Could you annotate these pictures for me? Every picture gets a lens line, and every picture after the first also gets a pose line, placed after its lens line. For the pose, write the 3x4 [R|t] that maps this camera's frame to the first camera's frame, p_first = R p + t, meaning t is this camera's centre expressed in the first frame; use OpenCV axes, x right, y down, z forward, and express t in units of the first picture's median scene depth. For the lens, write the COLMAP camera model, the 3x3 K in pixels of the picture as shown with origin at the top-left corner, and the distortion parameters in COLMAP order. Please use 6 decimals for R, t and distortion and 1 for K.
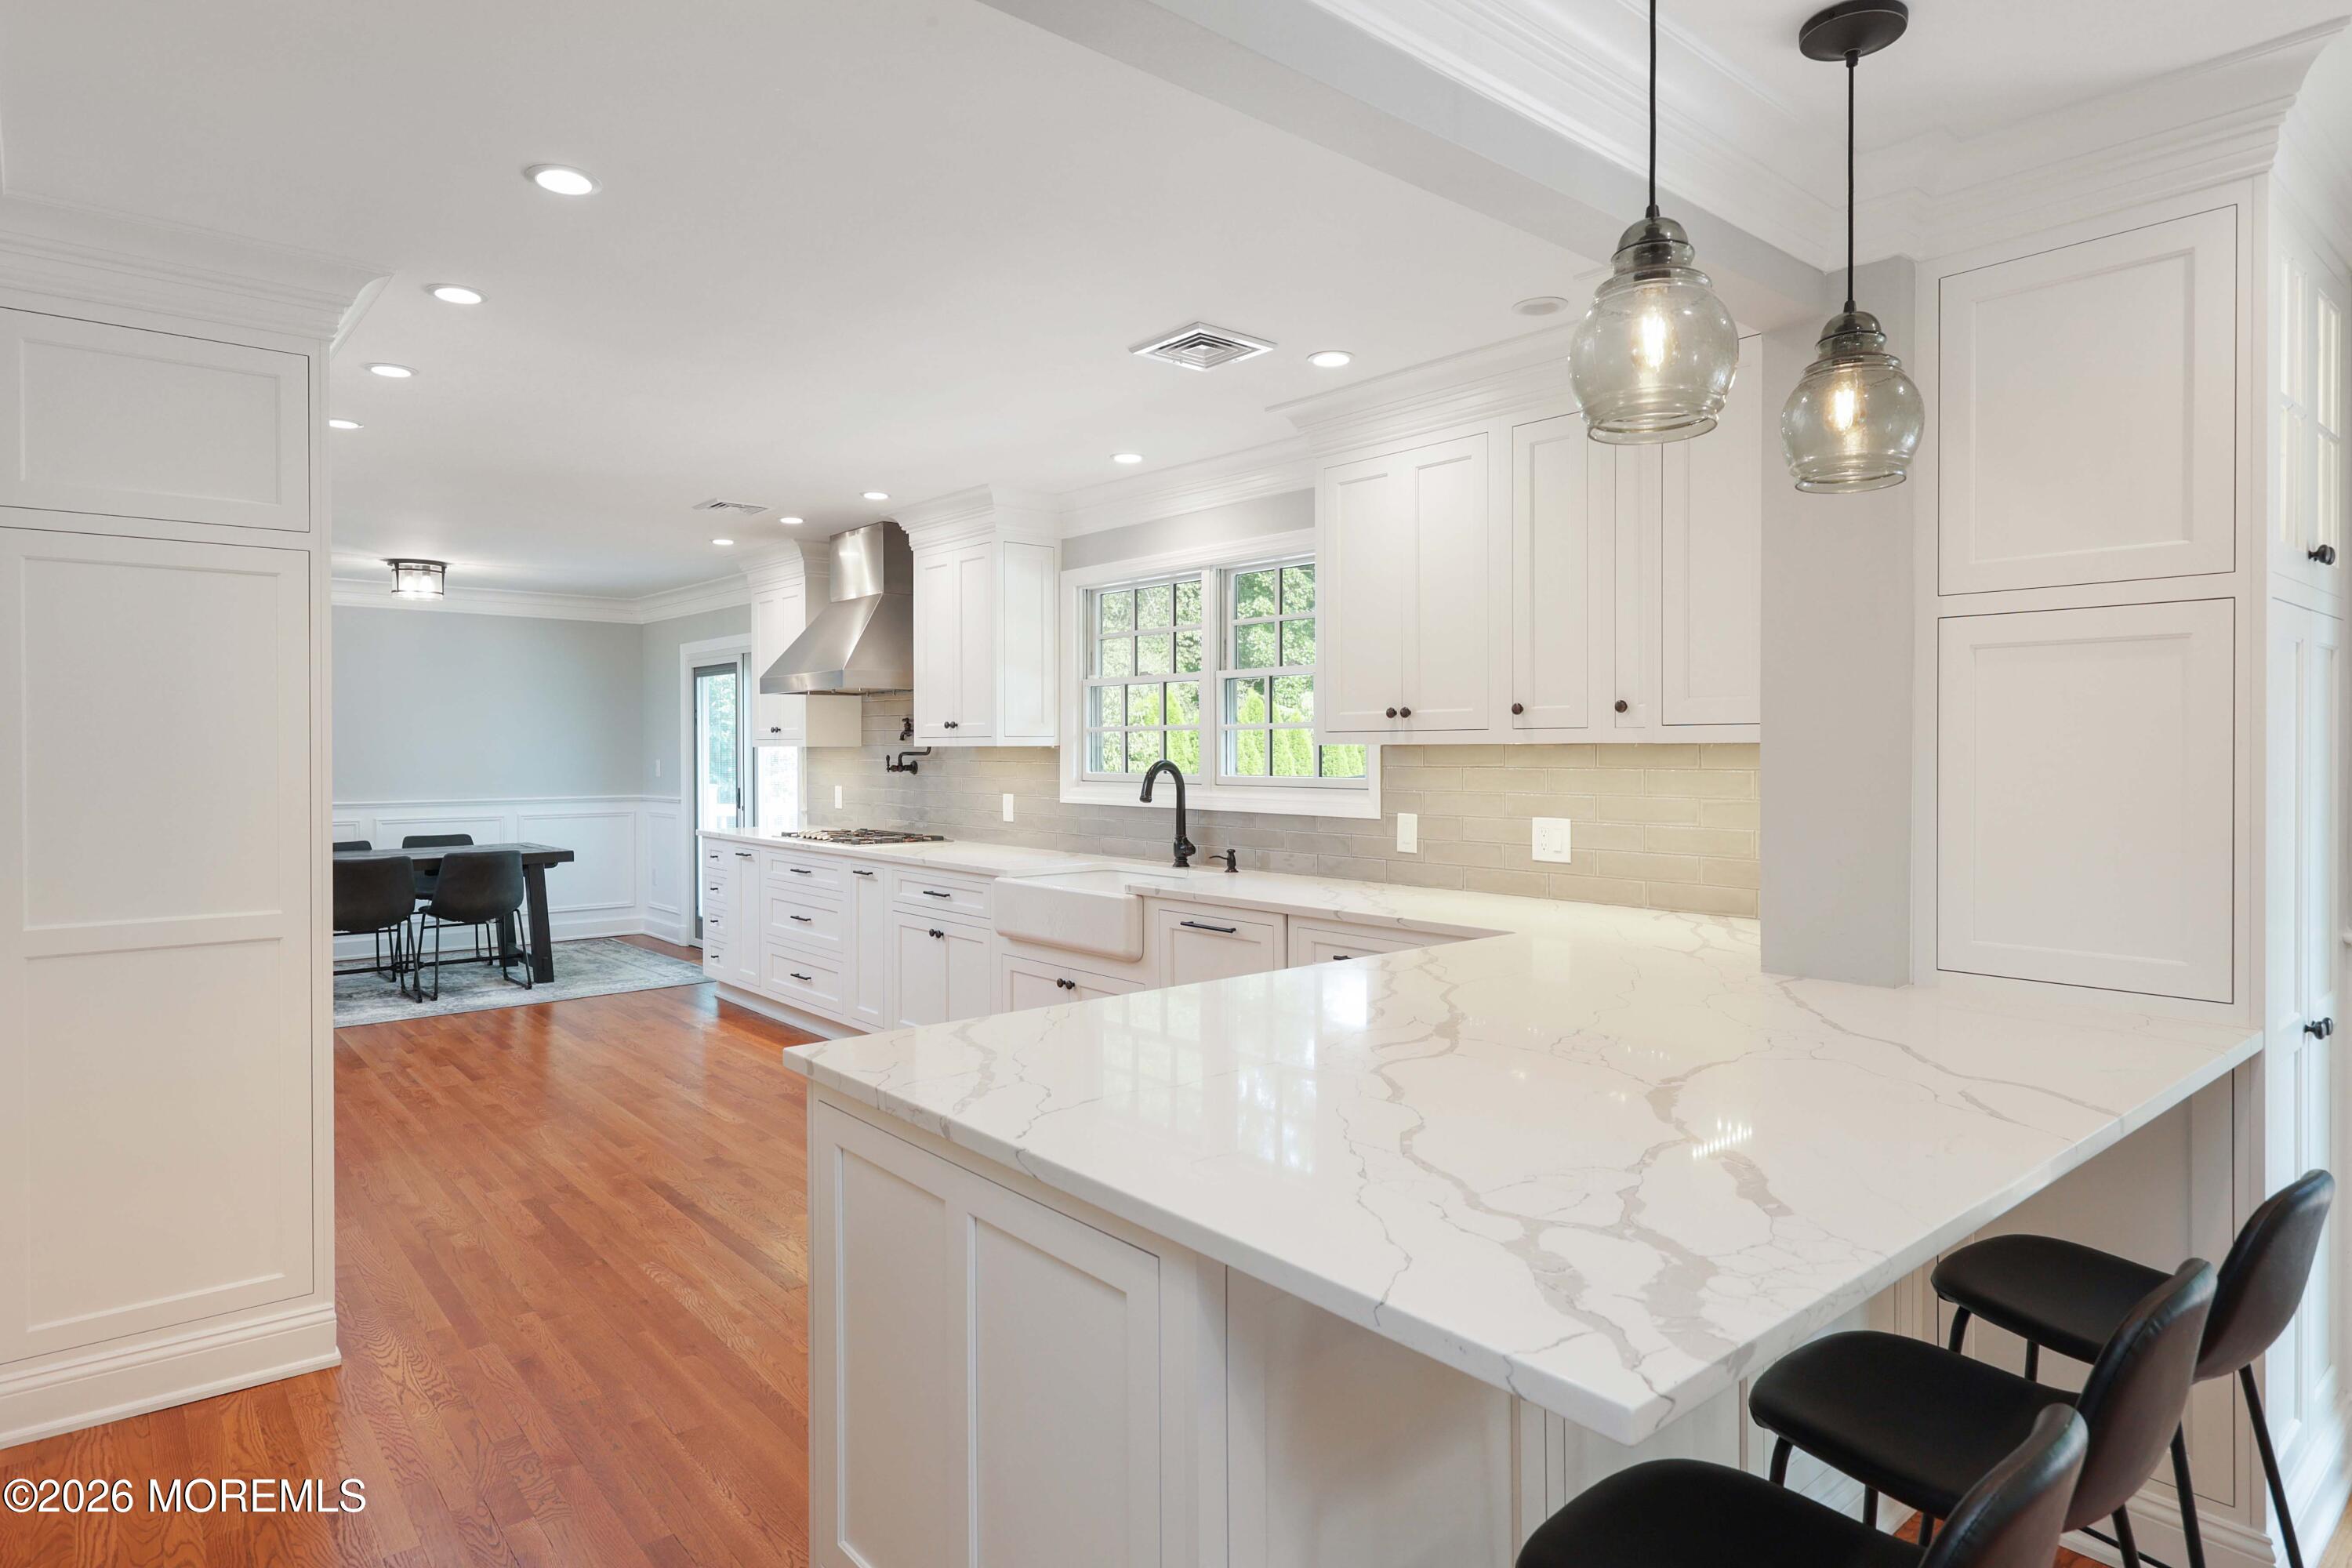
lens RADIAL K [[1324.6, 0, 1180.9], [0, 1324.6, 752.1], [0, 0, 1]] dist [-0.000713, -0.000477]
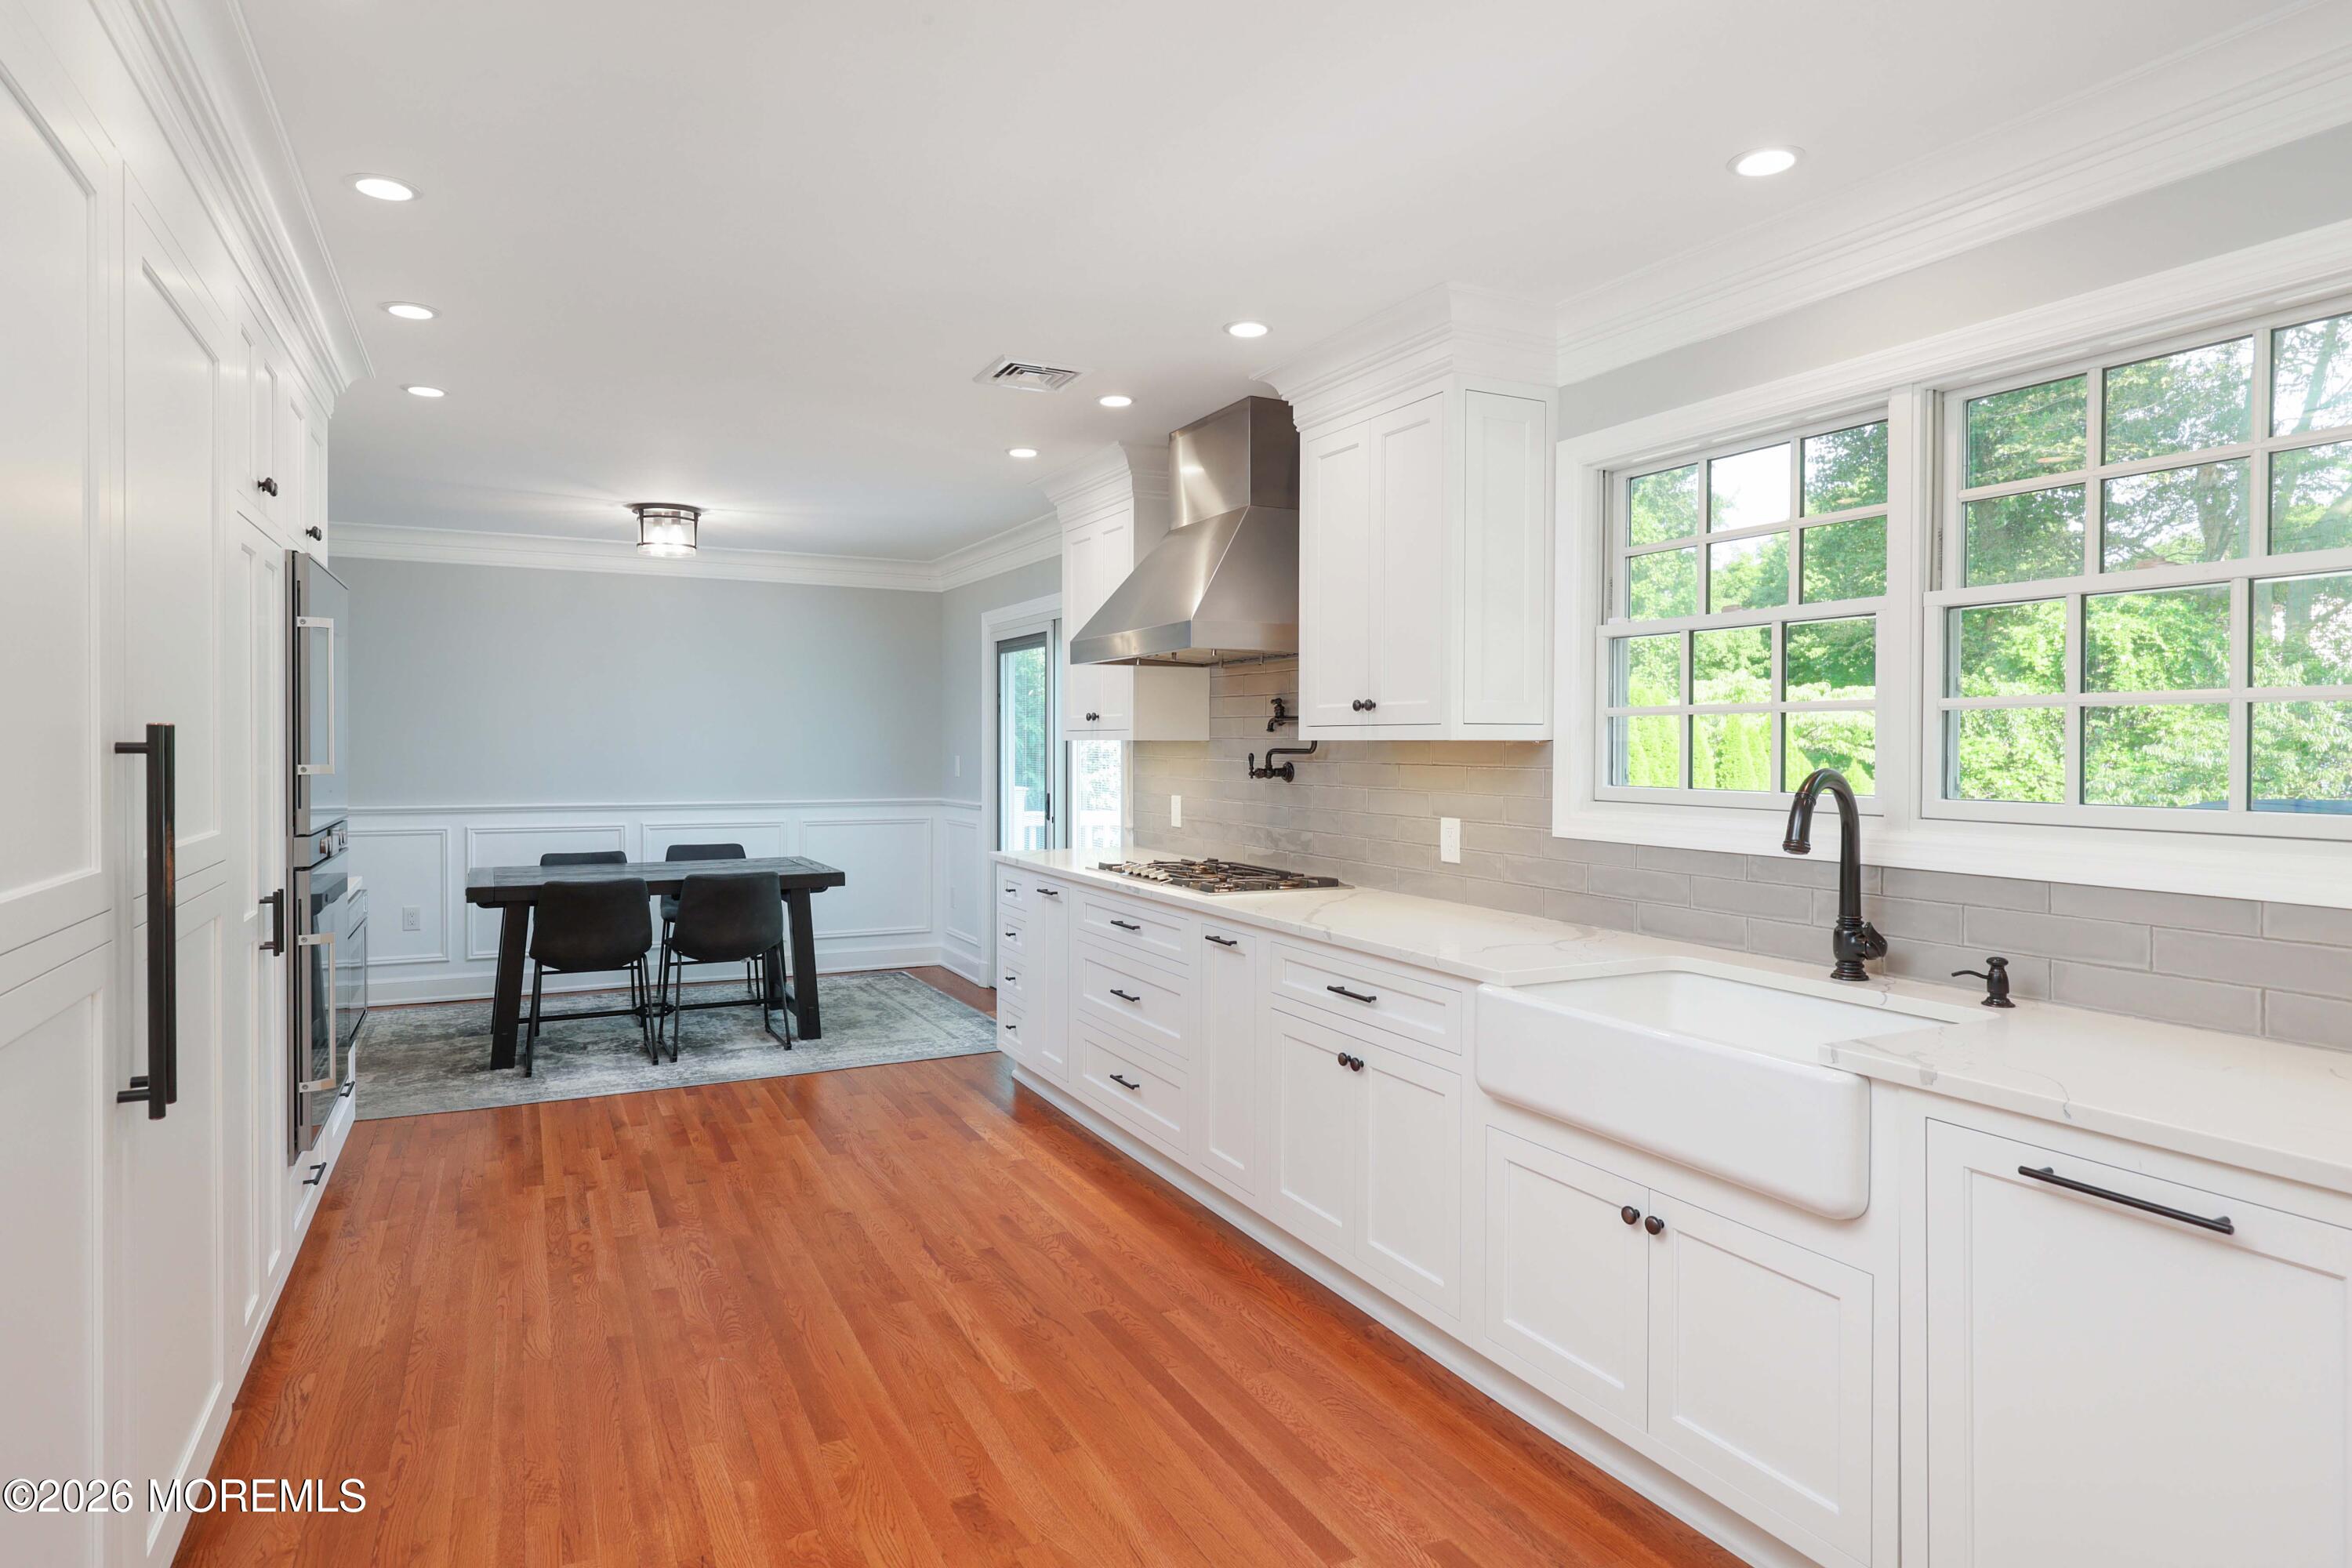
lens RADIAL K [[1324.6, 0, 1180.9], [0, 1324.6, 752.1], [0, 0, 1]] dist [-0.000713, -0.000477]
pose [[0.972459, 0.006690, -0.232979, -0.103003], [-0.005938, 0.999975, 0.003928, -0.000717], [0.232999, -0.002436, 0.972474, 0.350798]]
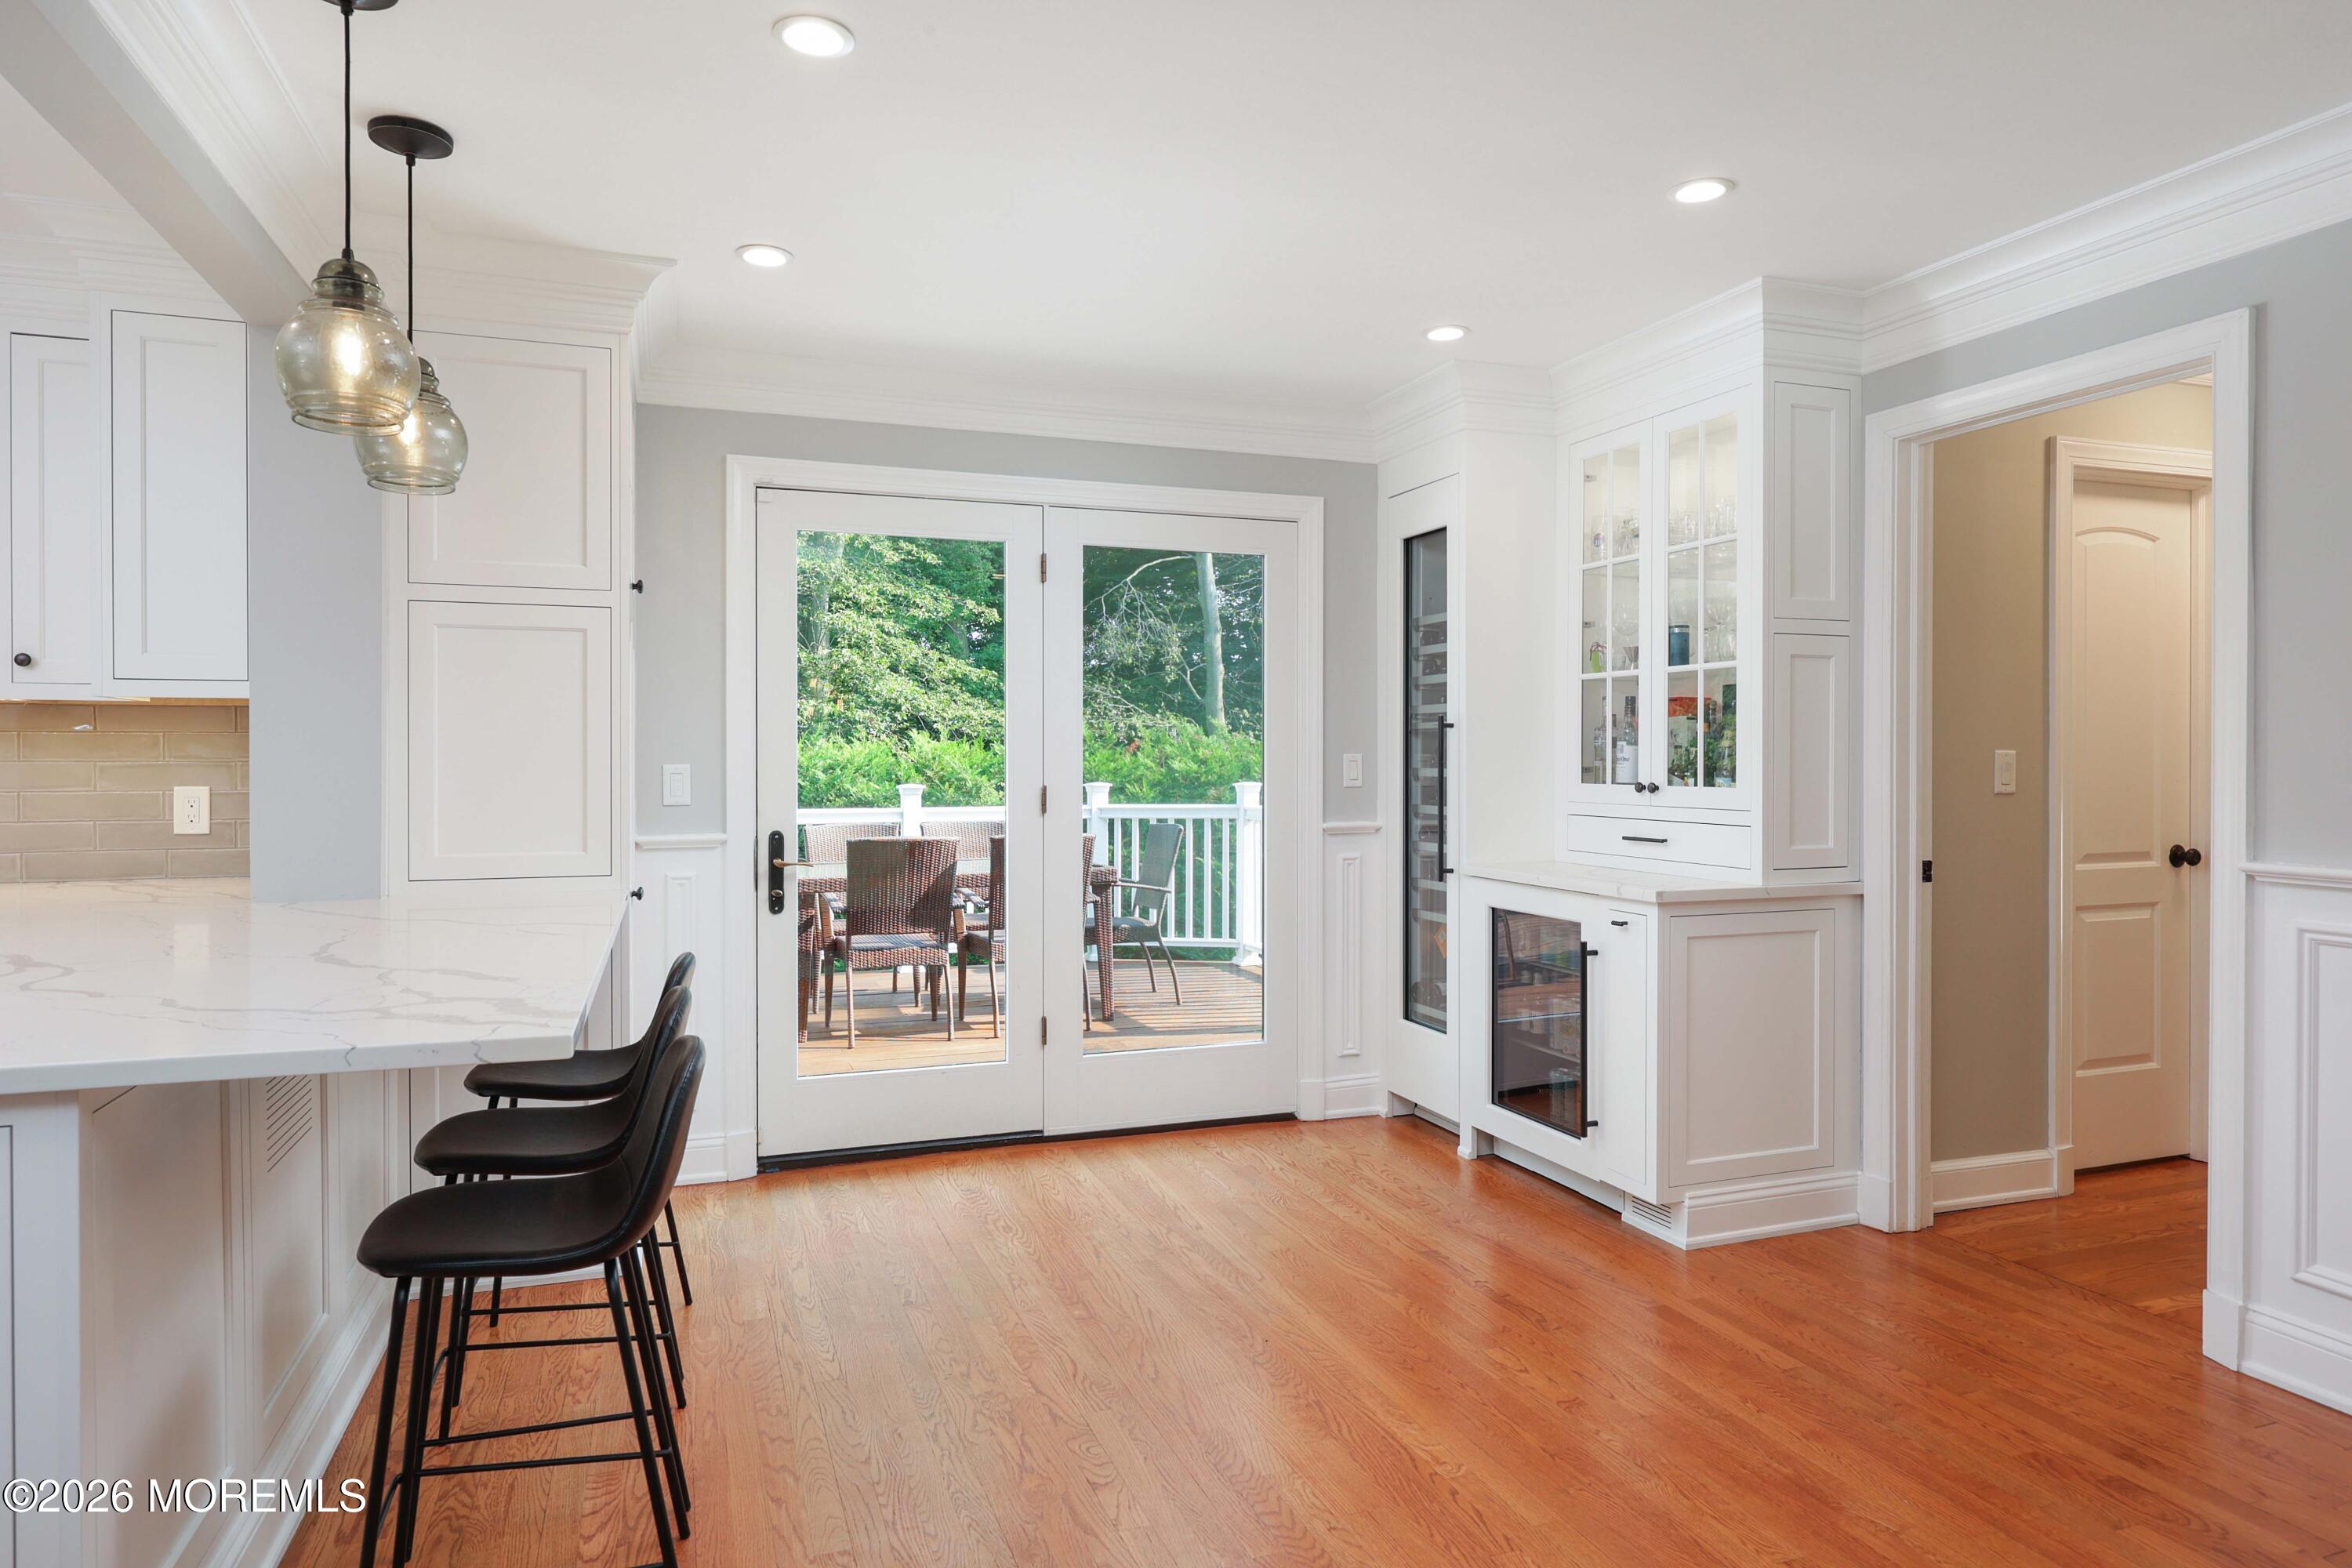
lens RADIAL K [[1373.2, 0, 1174.3], [0, 1373.2, 767.7], [0, 0, 1]] dist [0.015741, 0.000138]
pose [[0.355991, -0.004799, 0.934477, -0.149588], [0.003138, 0.999987, 0.003940, 0.020262], [-0.934484, 0.001530, 0.356002, -0.052921]]
